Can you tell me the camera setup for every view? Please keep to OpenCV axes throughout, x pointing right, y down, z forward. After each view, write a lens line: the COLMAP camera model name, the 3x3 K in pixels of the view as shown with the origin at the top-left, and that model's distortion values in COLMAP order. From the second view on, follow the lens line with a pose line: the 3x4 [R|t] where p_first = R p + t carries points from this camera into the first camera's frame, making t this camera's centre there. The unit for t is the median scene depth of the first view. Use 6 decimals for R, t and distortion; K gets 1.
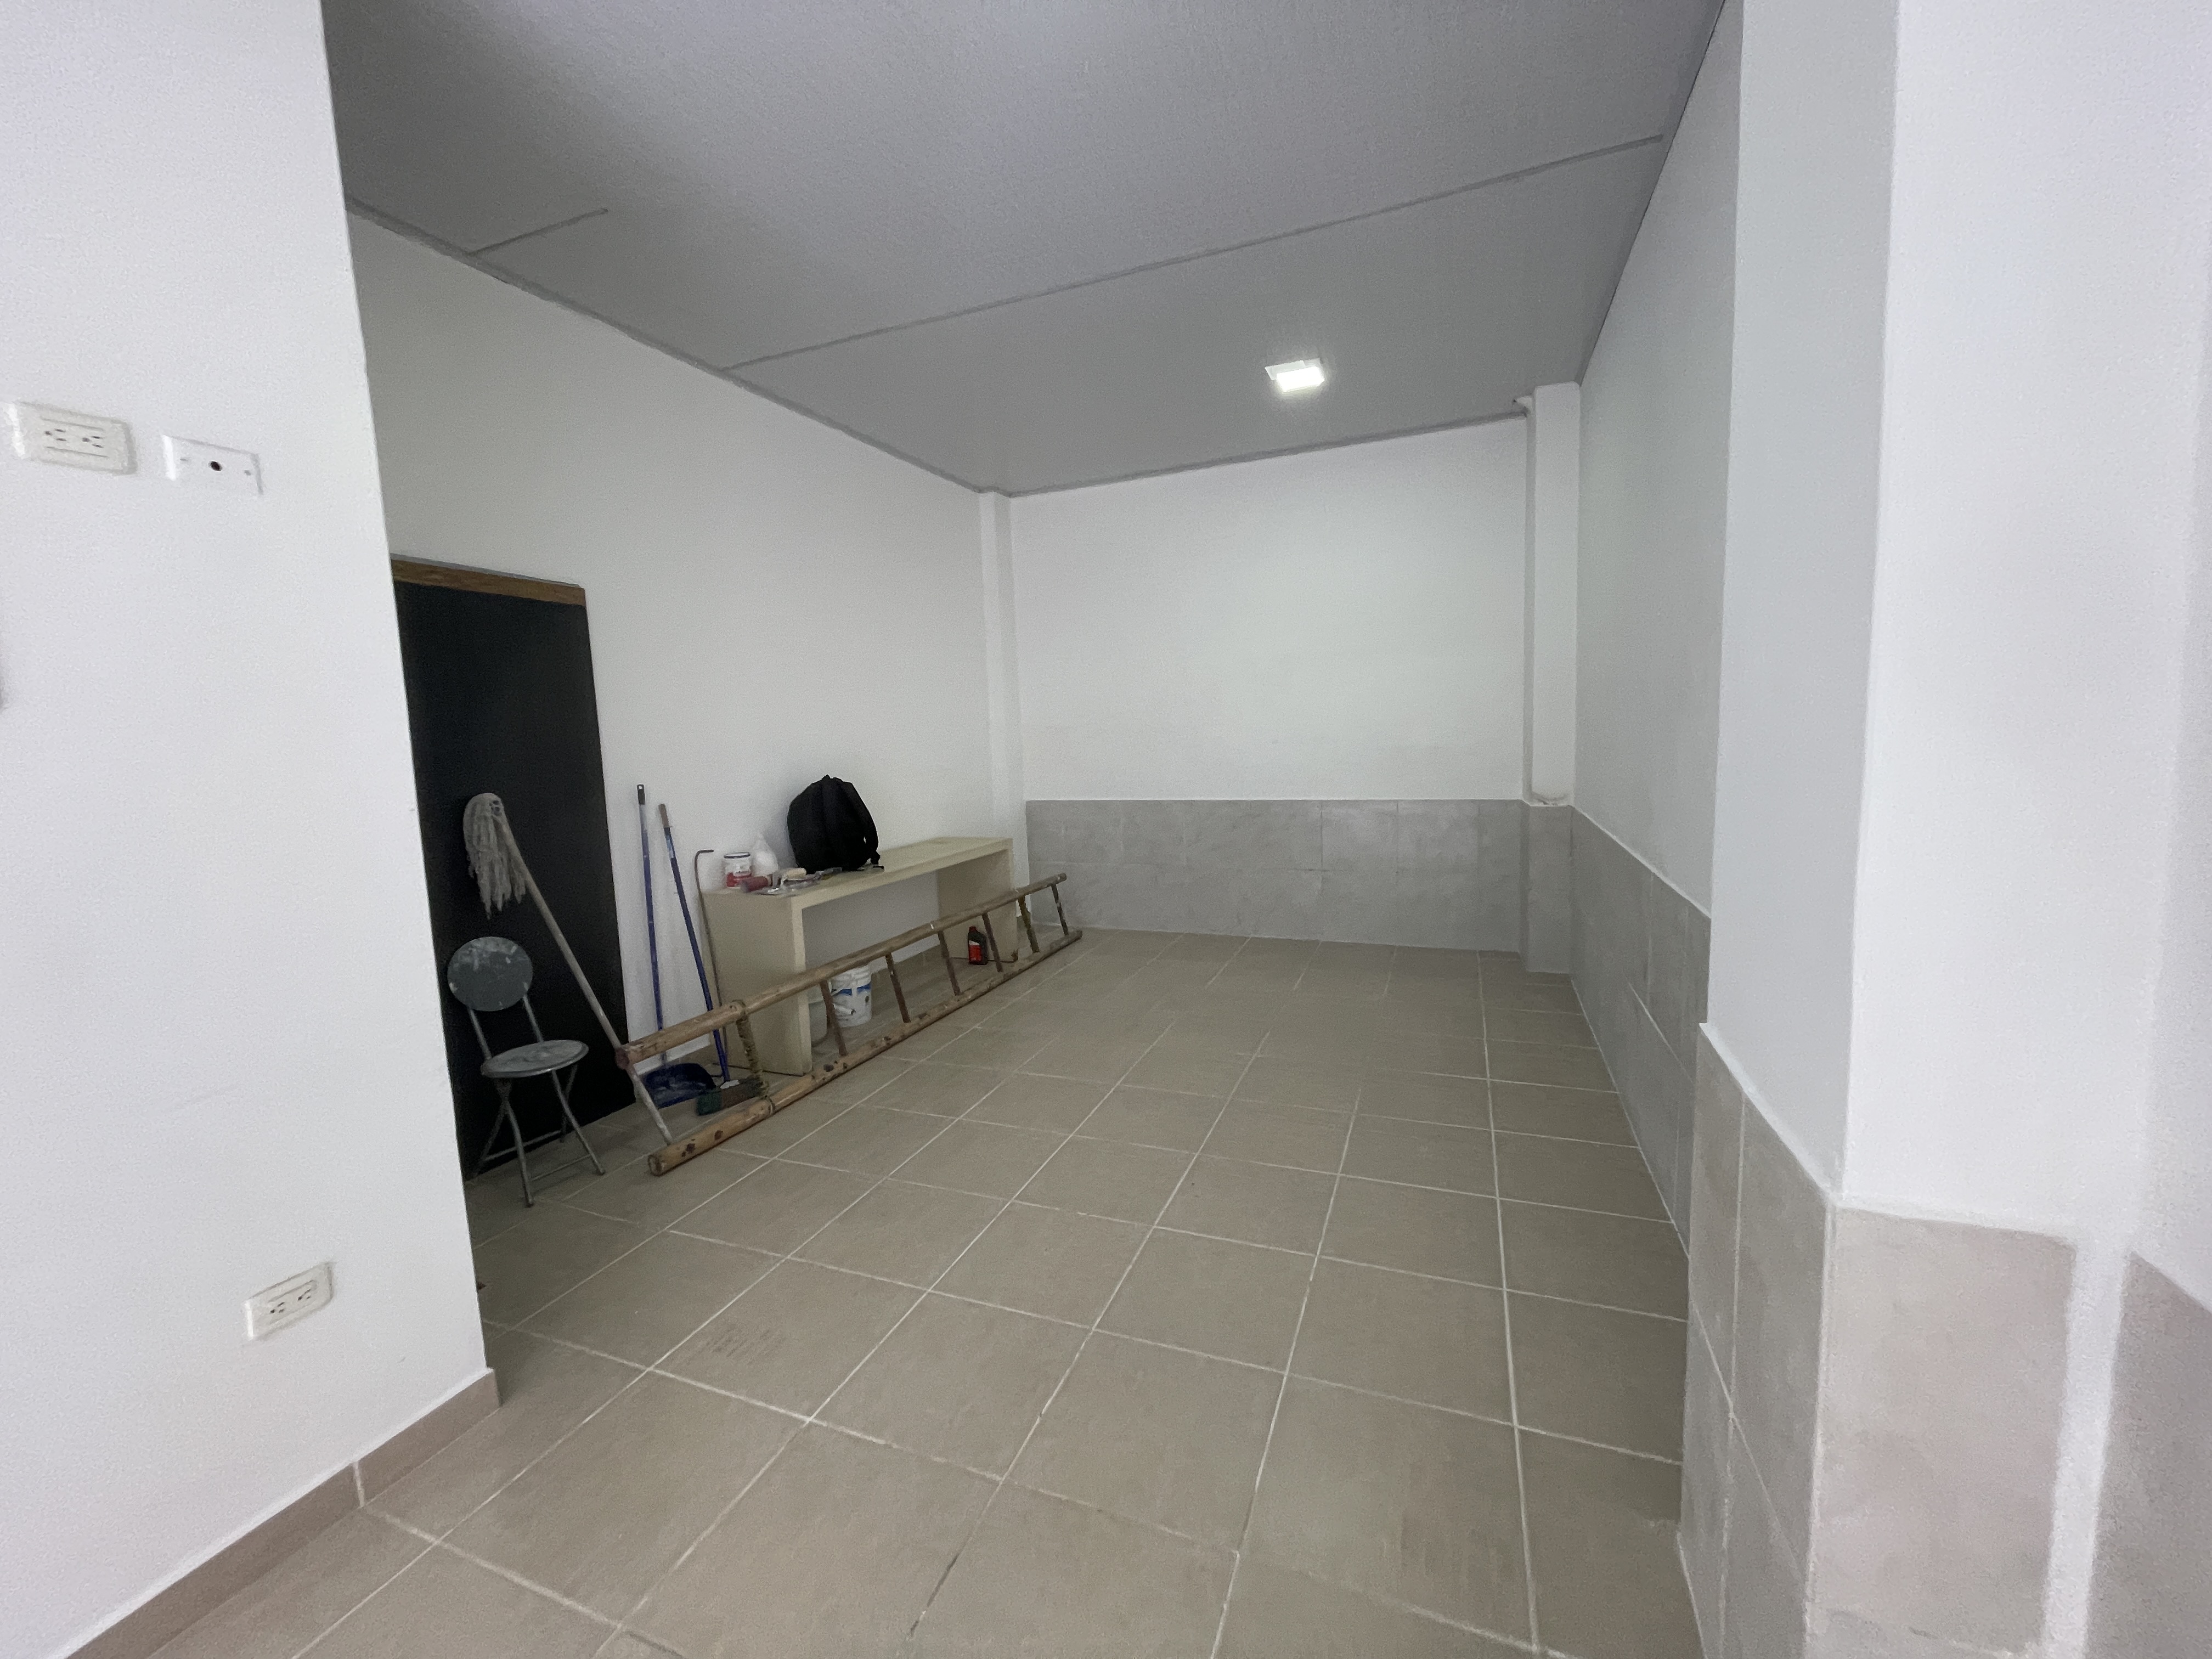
lens RADIAL K [[887.7, 0, 1107.6], [0, 887.7, 828.5], [0, 0, 1]] dist [-0.000419, 0.000002]
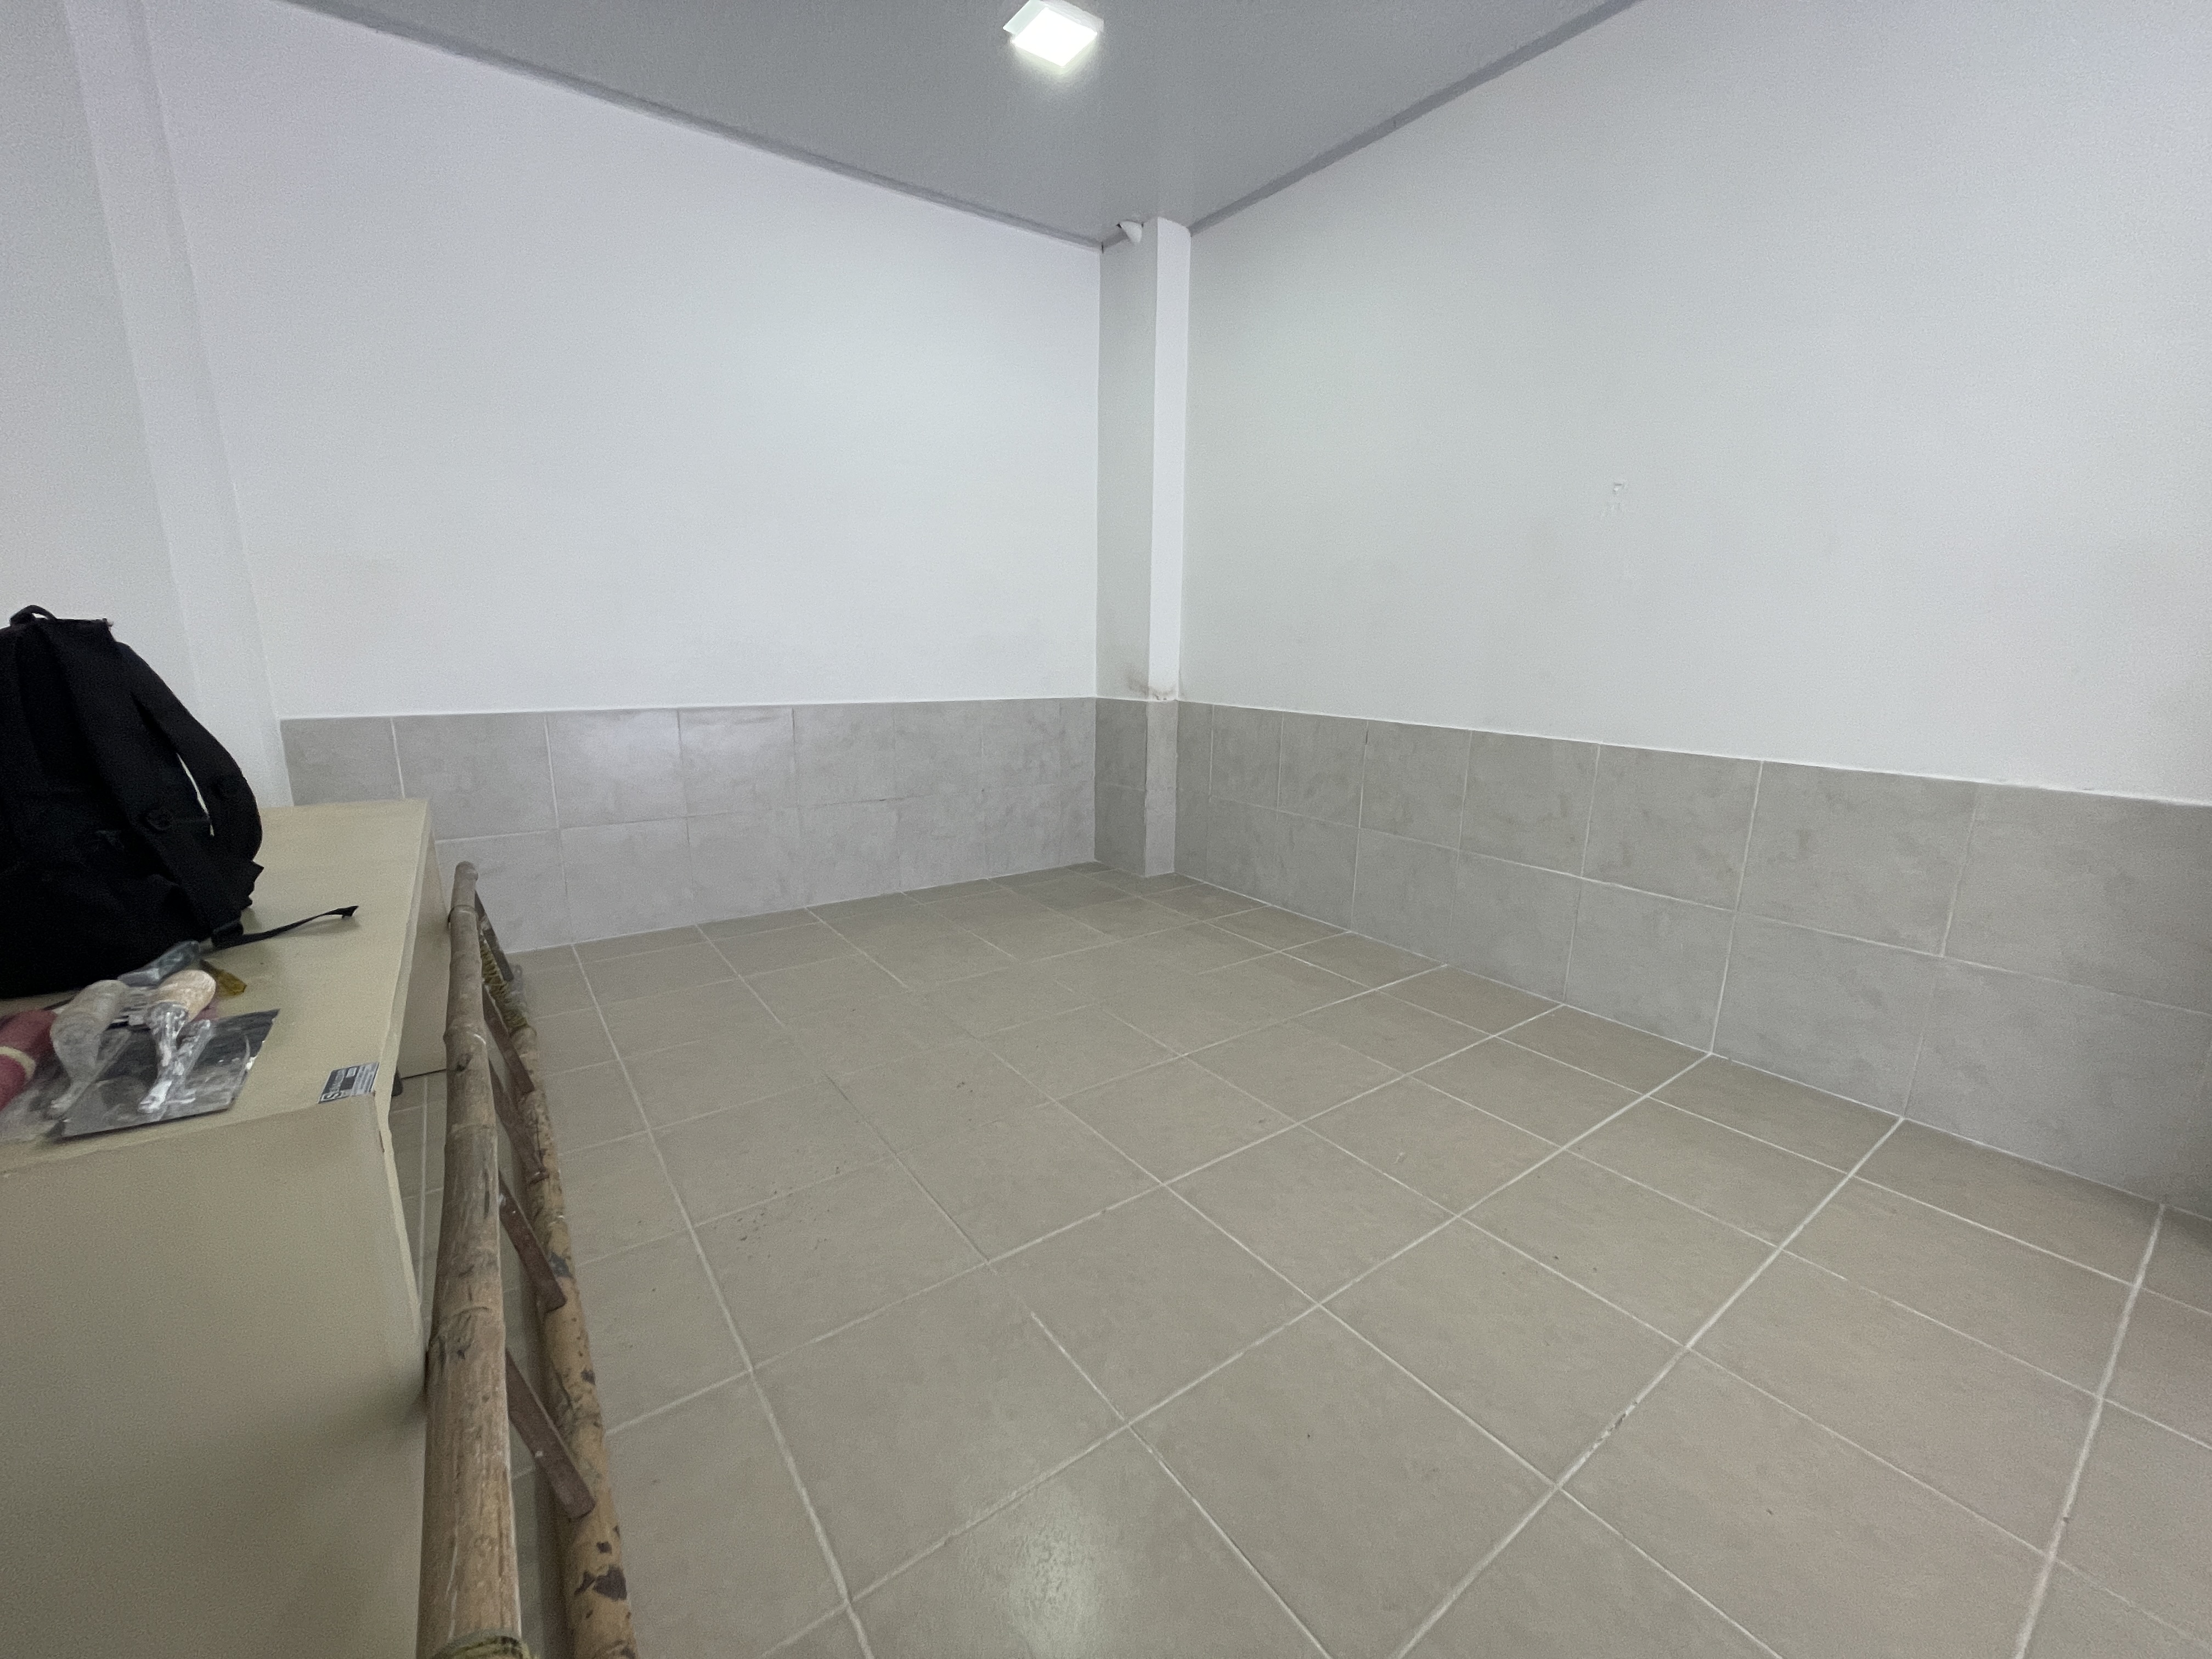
lens RADIAL K [[887.7, 0, 1102.8], [0, 887.7, 831.0], [0, 0, 1]] dist [-0.000419, 0.000002]
pose [[0.534162, -0.134139, 0.834672, -0.417166], [0.057865, 0.990817, 0.122202, -0.009100], [-0.843399, -0.016977, 0.537019, 0.660500]]
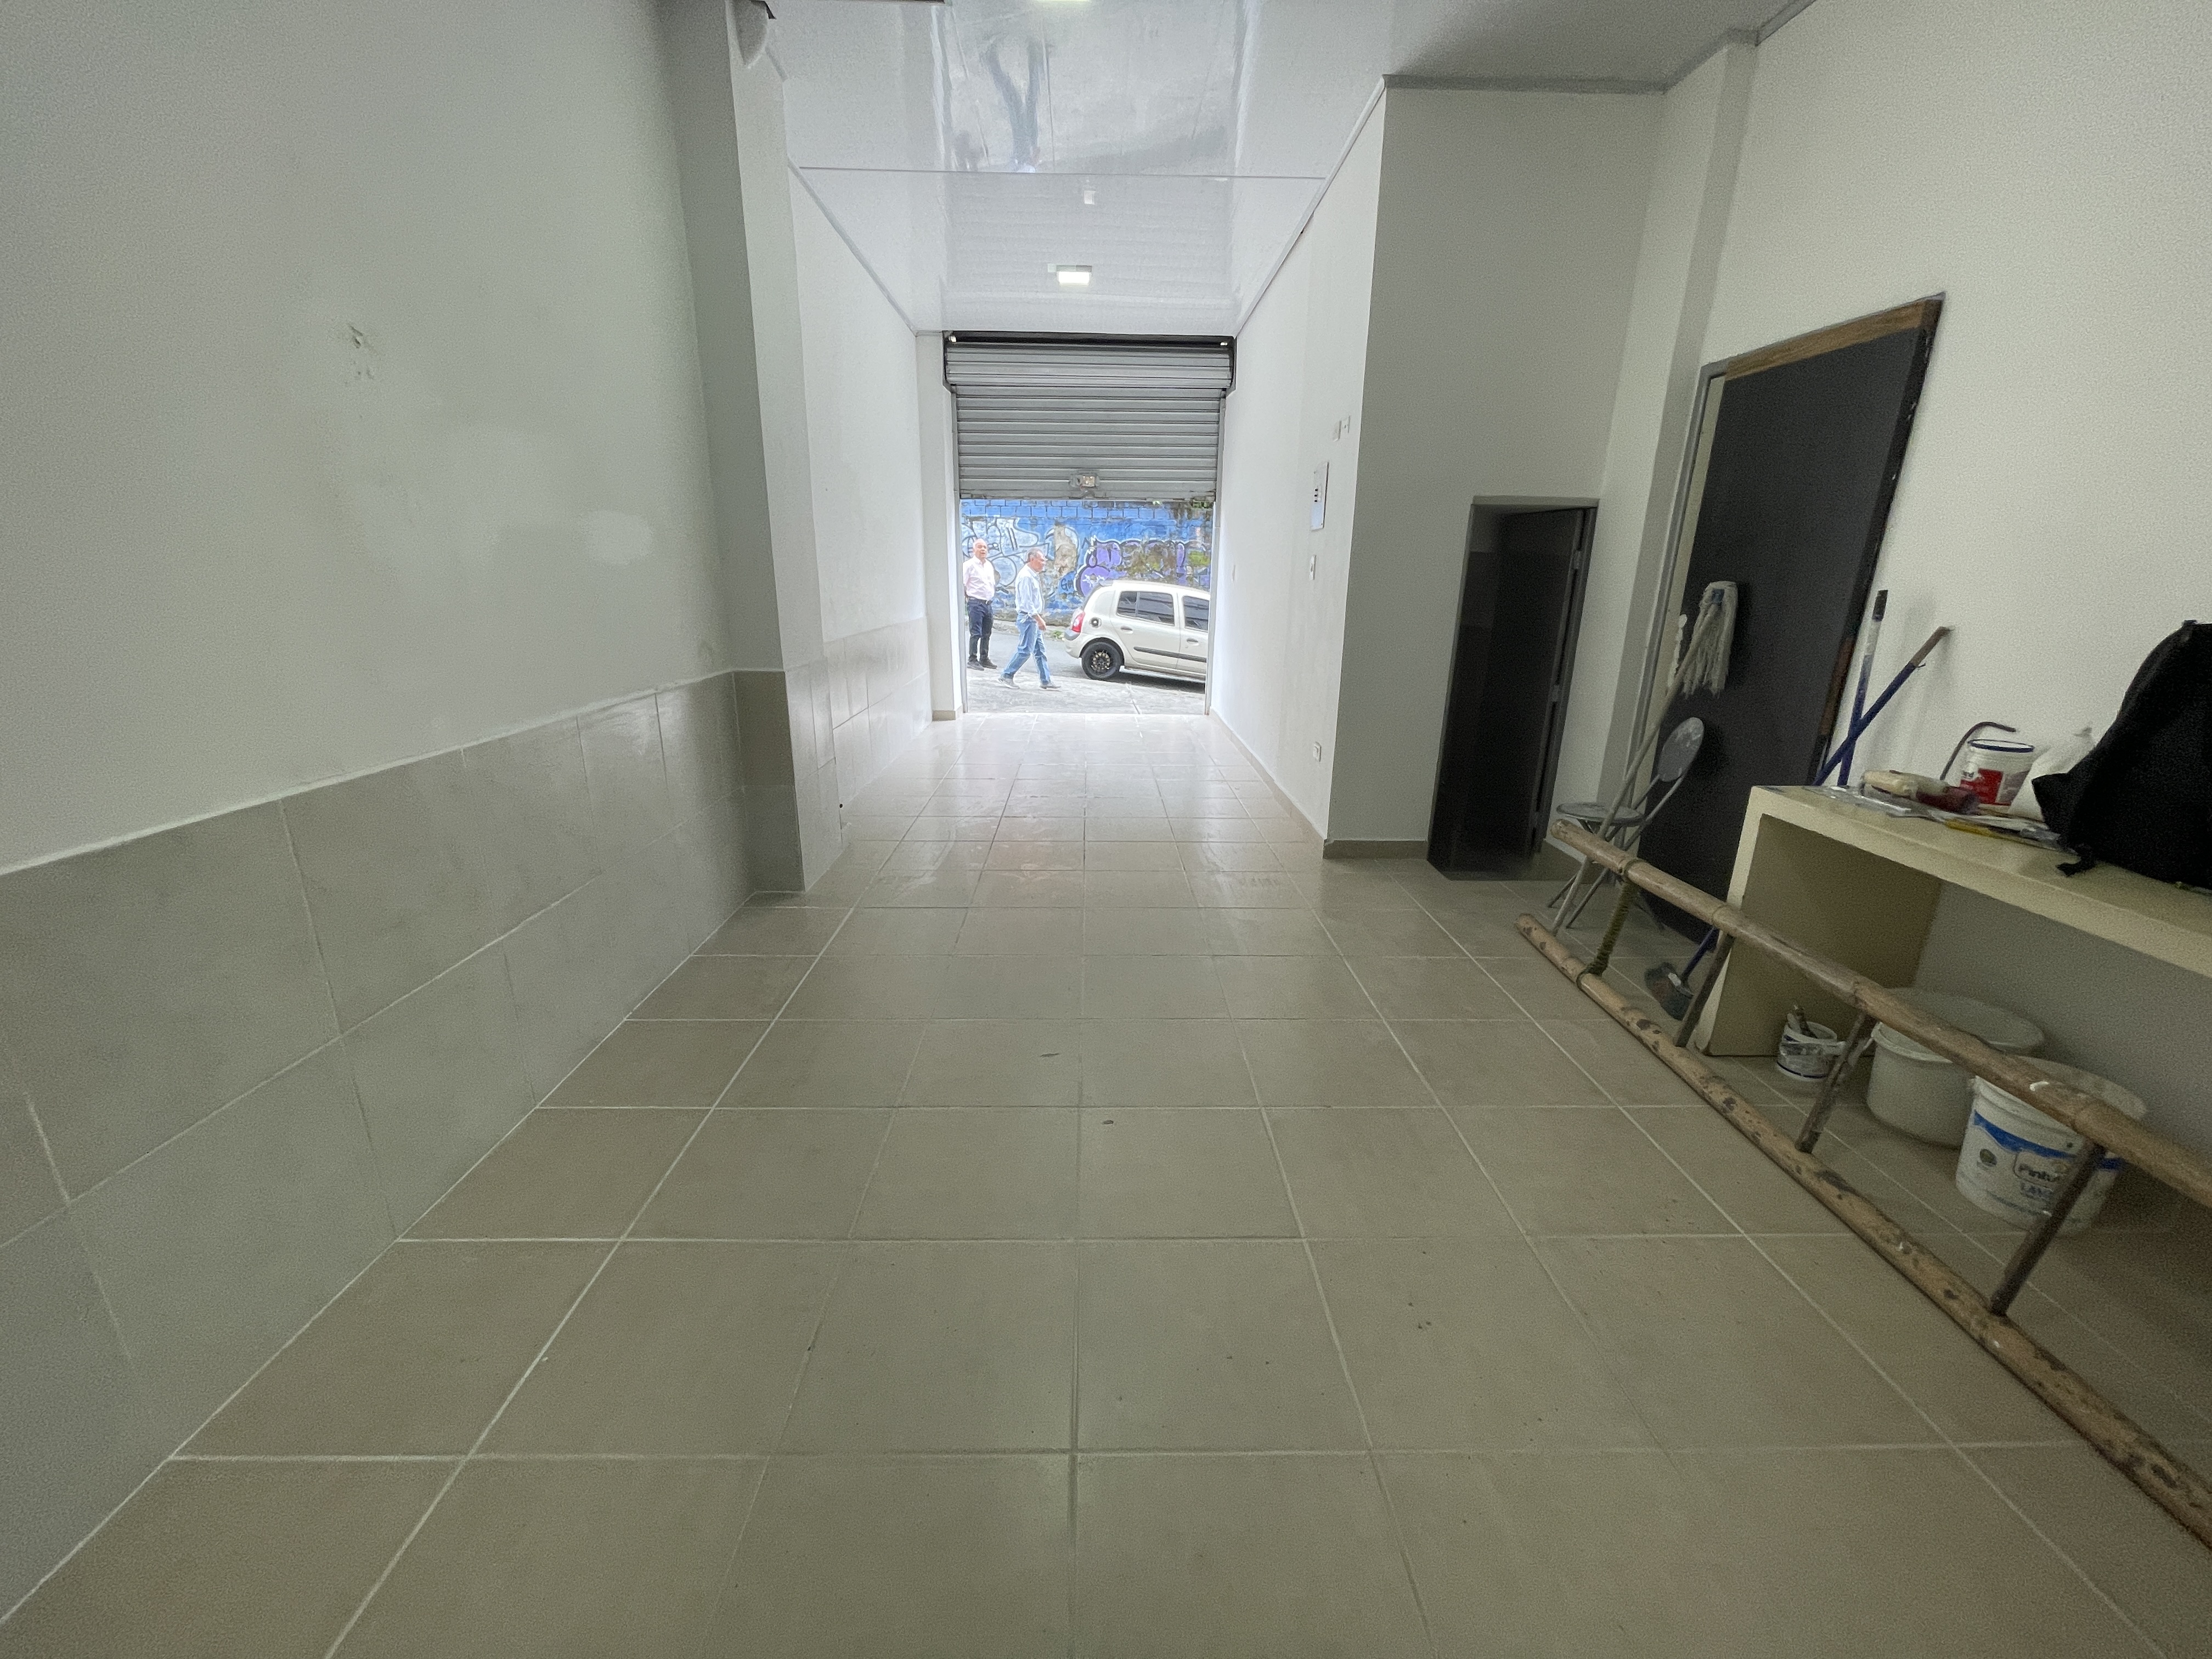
lens RADIAL K [[887.7, 0, 1100.7], [0, 887.7, 829.4], [0, 0, 1]] dist [-0.000419, 0.000002]
pose [[-0.925323, 0.136050, -0.353931, 0.283206], [-0.014664, 0.919876, 0.391935, -0.126191], [0.378896, 0.367856, -0.849188, 1.287987]]
